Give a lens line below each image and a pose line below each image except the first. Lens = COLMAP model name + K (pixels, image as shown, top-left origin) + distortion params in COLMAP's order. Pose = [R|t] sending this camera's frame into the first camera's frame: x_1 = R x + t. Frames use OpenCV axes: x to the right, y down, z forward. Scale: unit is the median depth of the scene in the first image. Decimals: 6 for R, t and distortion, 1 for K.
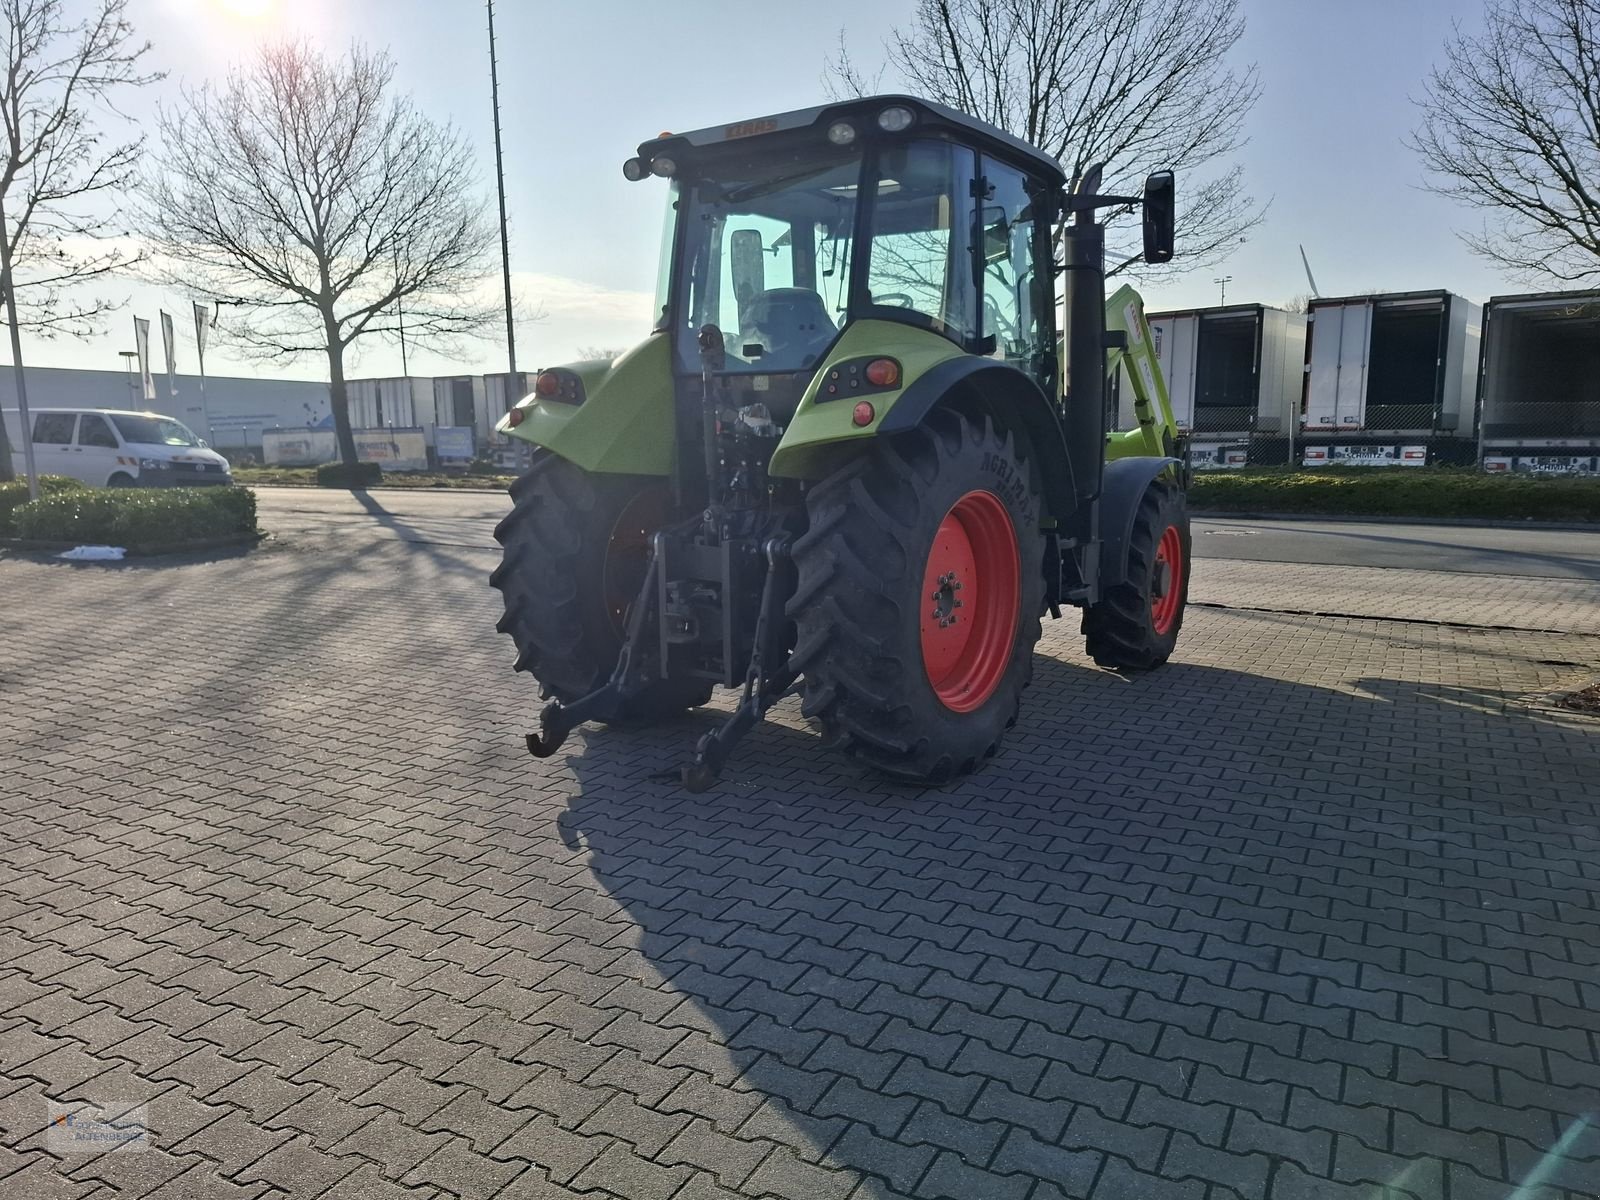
lens RADIAL K [[1124.6, 0, 831.9], [0, 1124.6, 609.1], [0, 0, 1]] dist [0.078529, -0.086145]
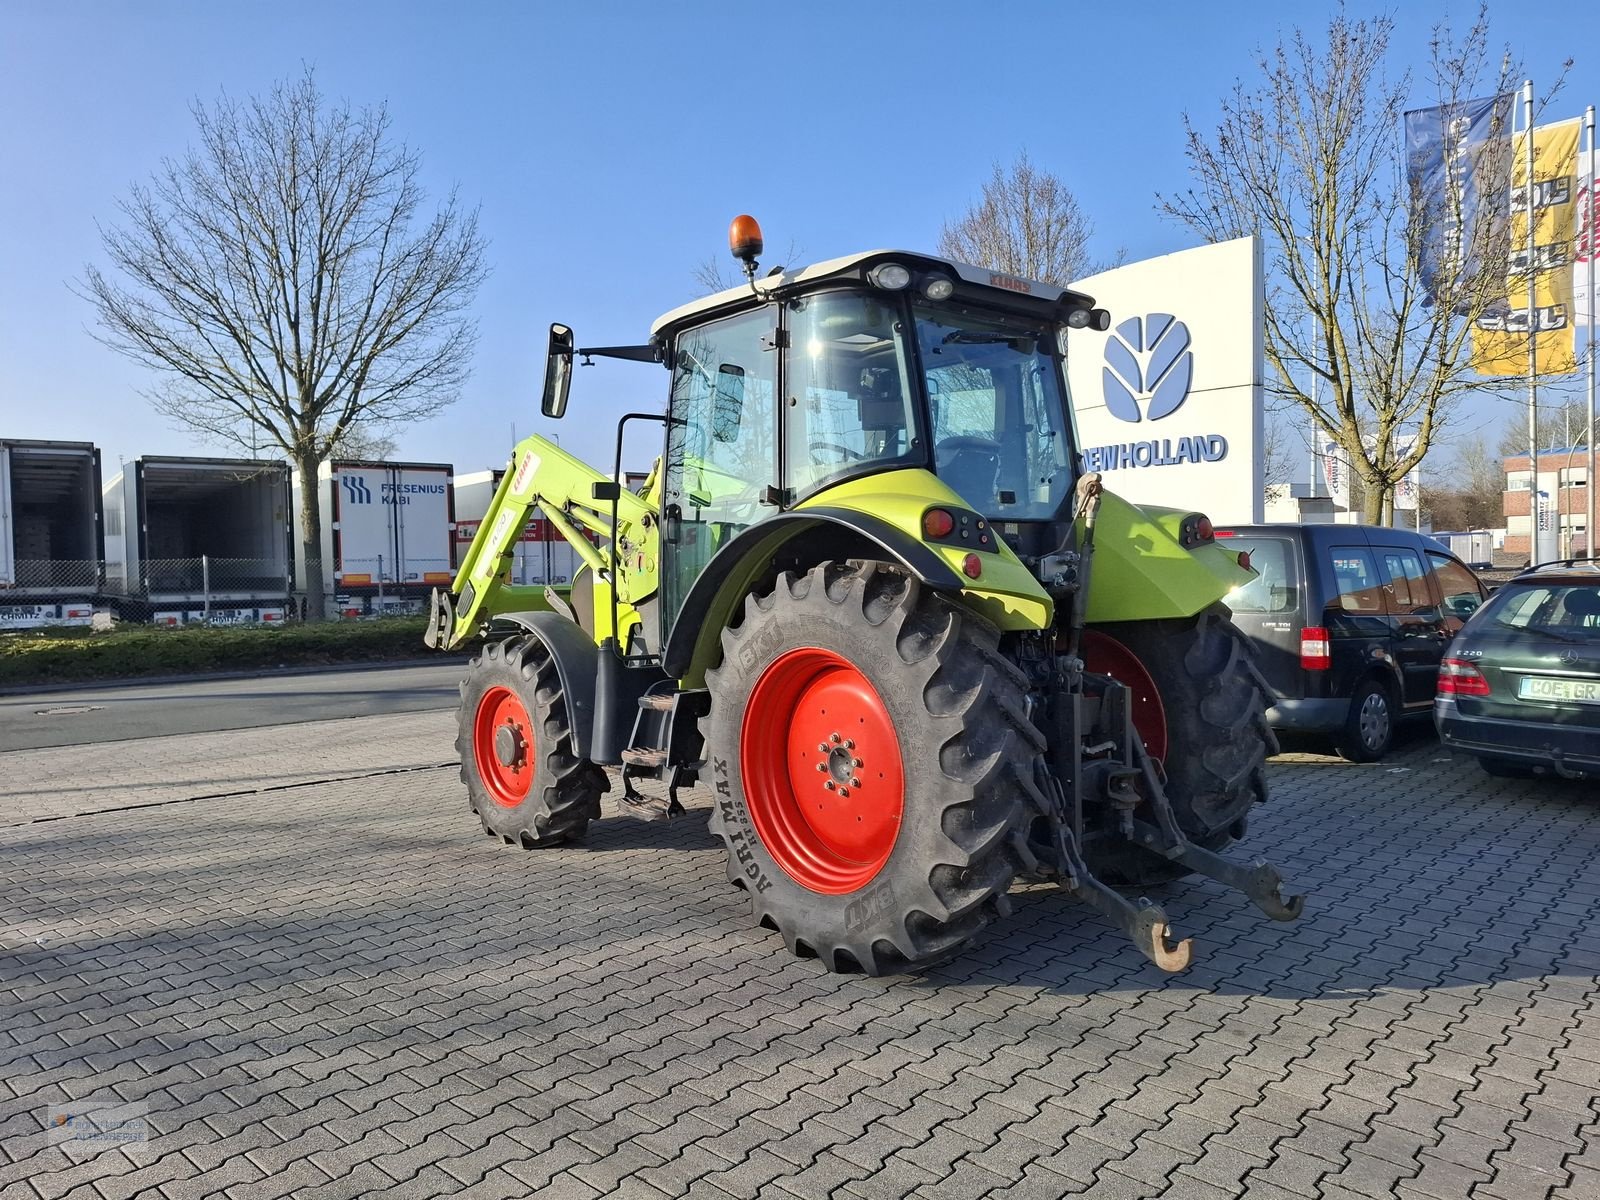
lens RADIAL K [[1103.8, 0, 816.7], [0, 1103.8, 588.4], [0, 0, 1]] dist [0.059785, -0.061215]
pose [[0.252690, -0.015428, 0.967424, -0.905430], [0.163972, 0.986093, -0.027104, -0.134369], [-0.953552, 0.165480, 0.251705, 0.818050]]
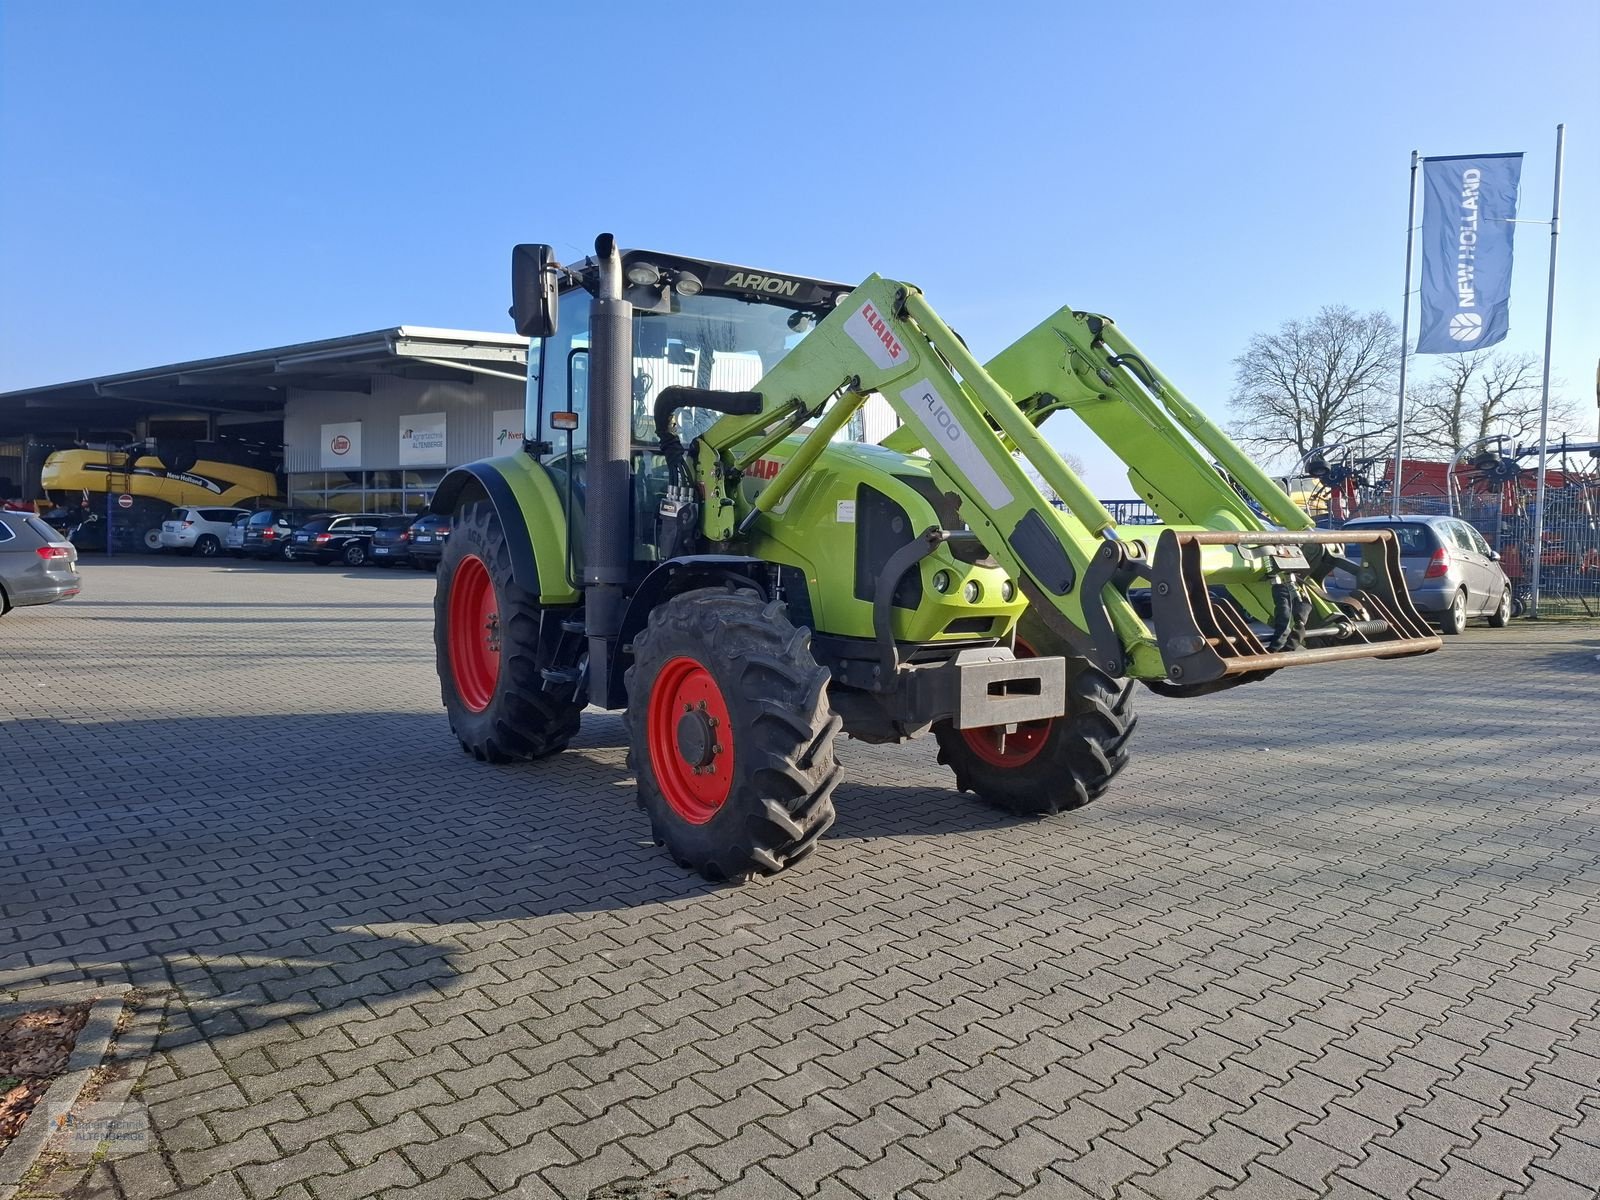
lens RADIAL K [[1103.8, 0, 816.7], [0, 1103.8, 588.4], [0, 0, 1]] dist [0.059785, -0.061215]
pose [[-0.357708, 0.056090, -0.932147, 1.043500], [-0.155133, 0.980755, 0.118547, -0.242585], [0.920858, 0.187012, -0.342123, 1.535200]]
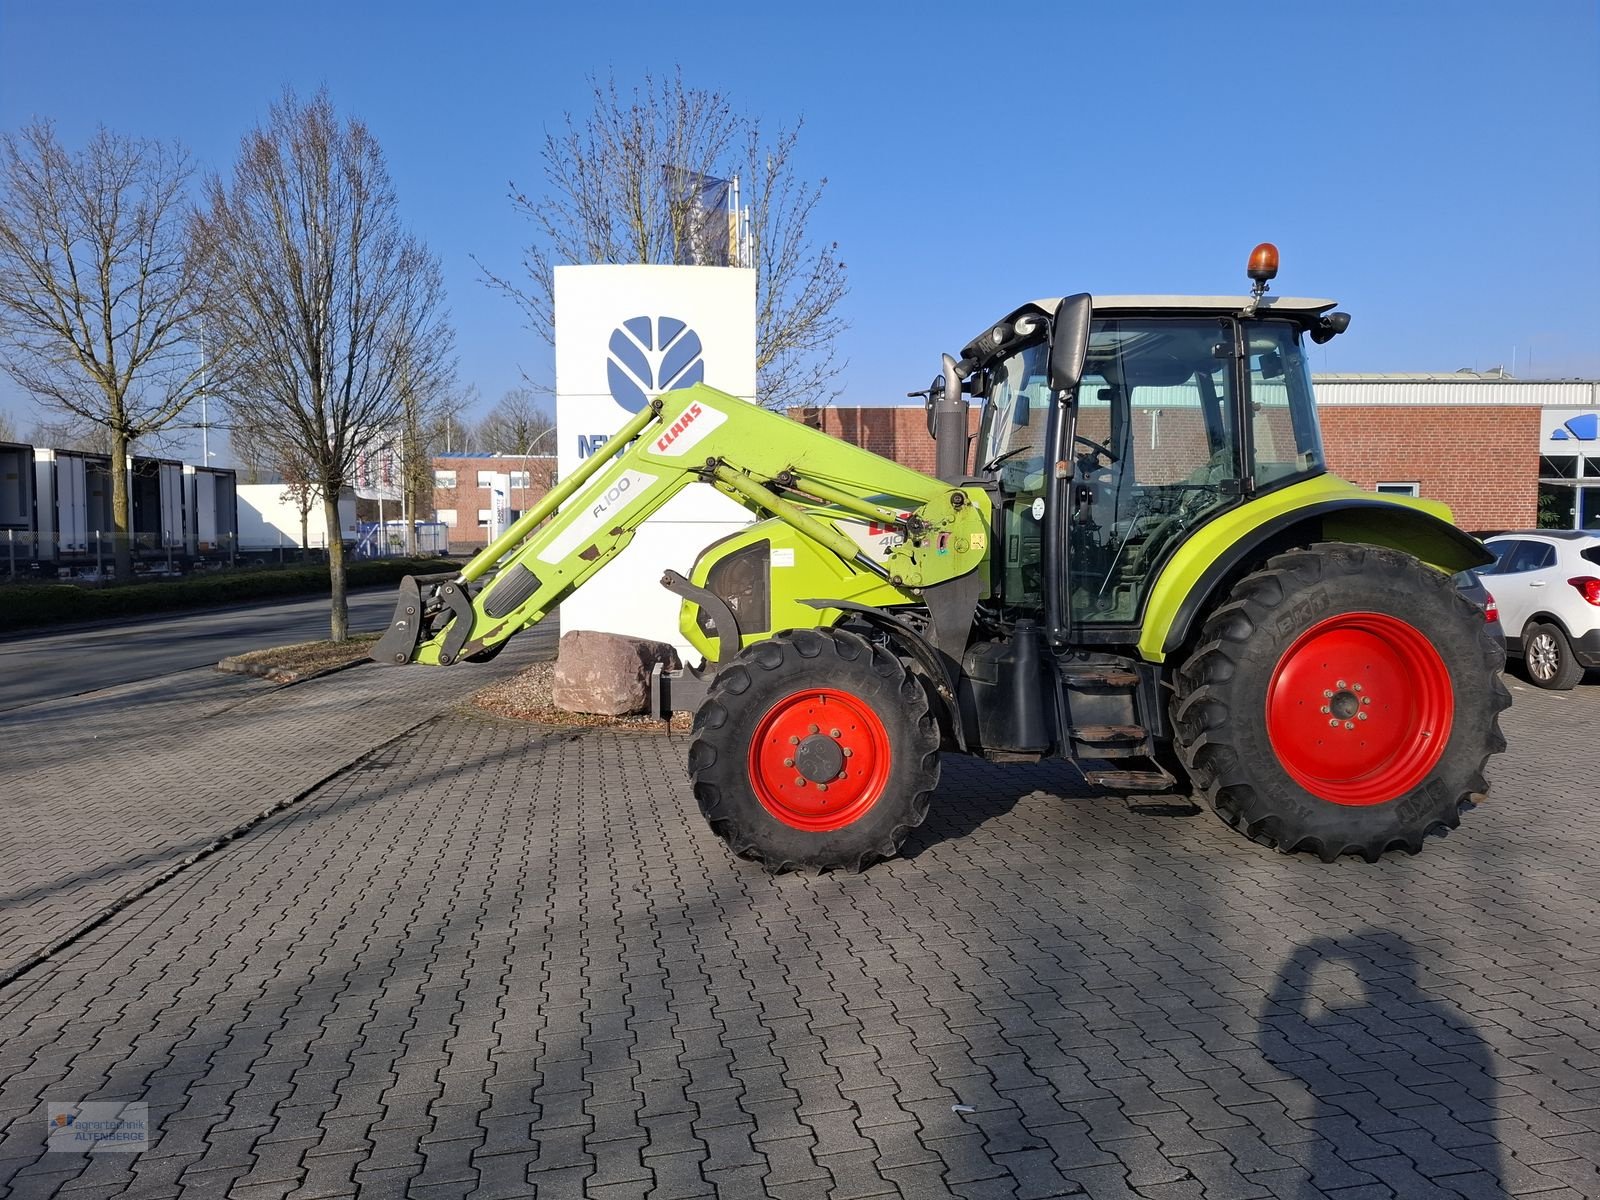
lens RADIAL K [[1095.0, 0, 786.4], [0, 1095.0, 592.9], [0, 0, 1]] dist [0.062480, -0.077306]
pose [[-0.619439, -0.025440, 0.784633, -0.624503], [0.132891, 0.981653, 0.136741, -0.321478], [-0.773716, 0.188973, -0.604693, 1.936343]]
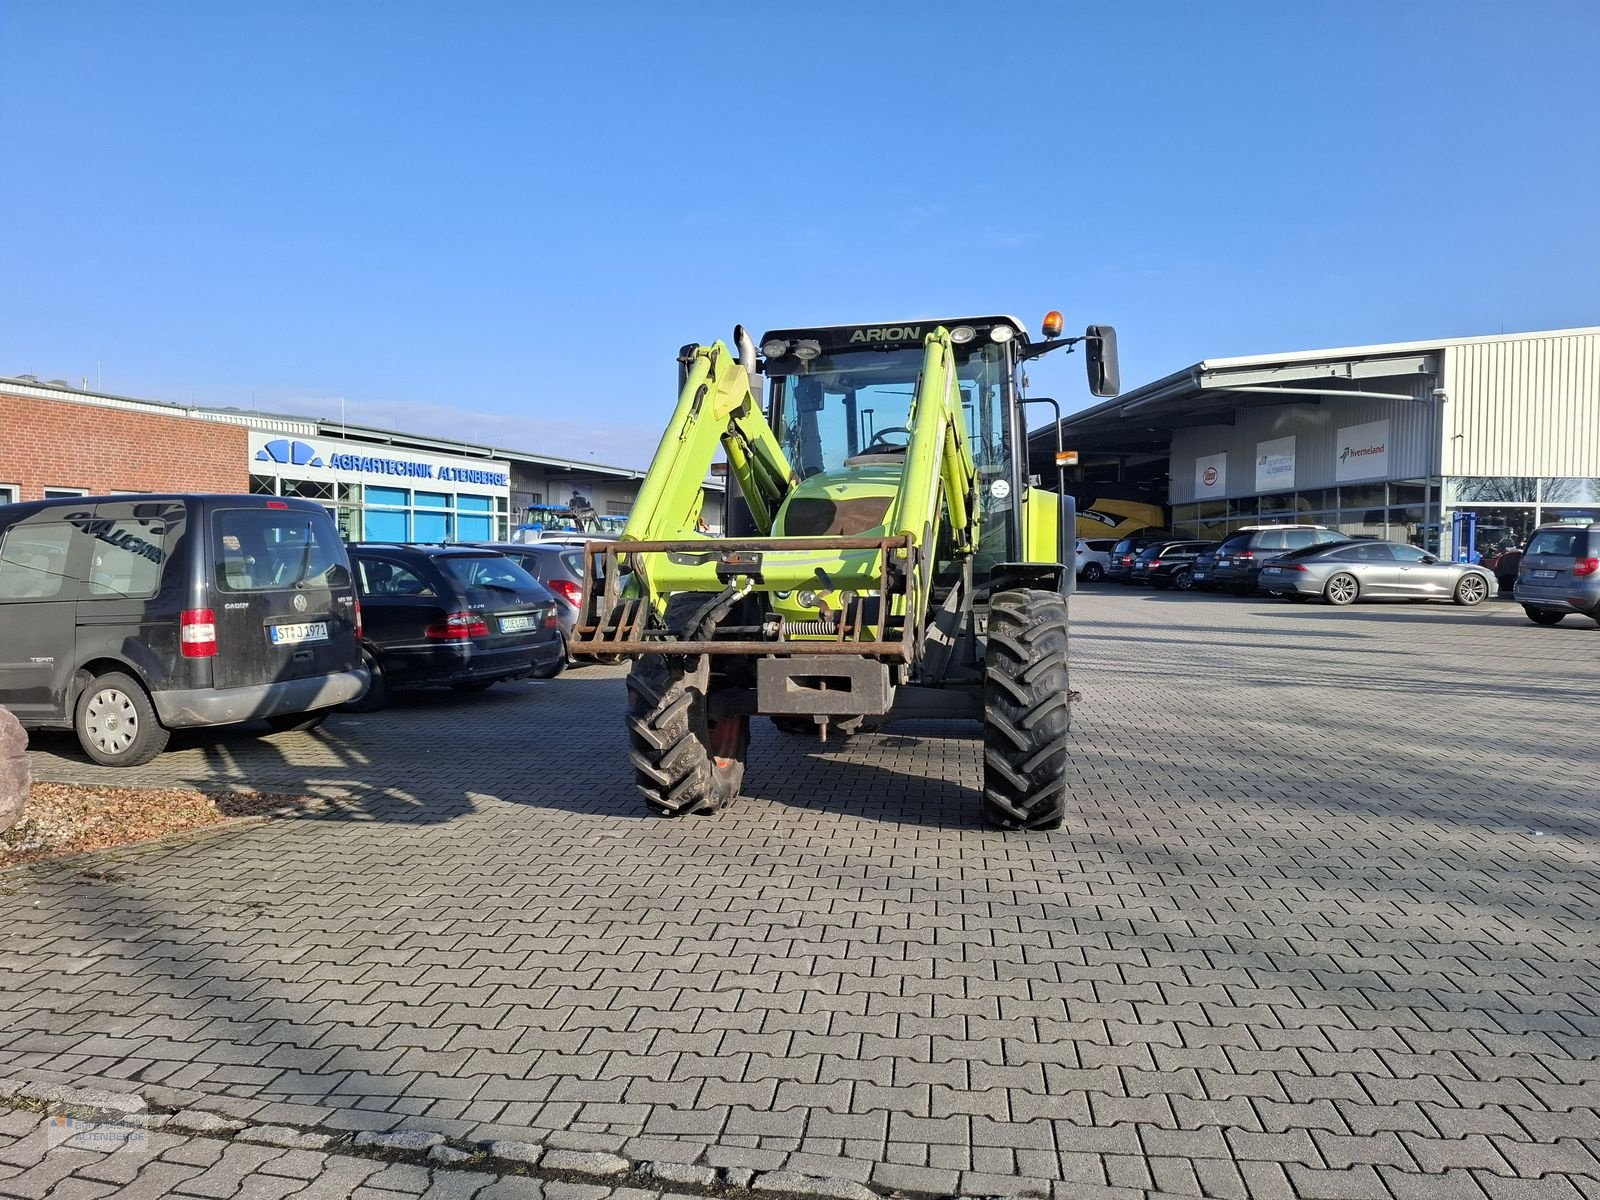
lens RADIAL K [[1098.9, 0, 821.0], [0, 1098.9, 596.8], [0, 0, 1]] dist [0.073374, -0.077301]
pose [[-0.933334, 0.031448, -0.357630, 0.585728], [-0.039159, 0.981295, 0.188487, -0.333858], [0.356868, 0.189925, -0.914644, 2.189236]]
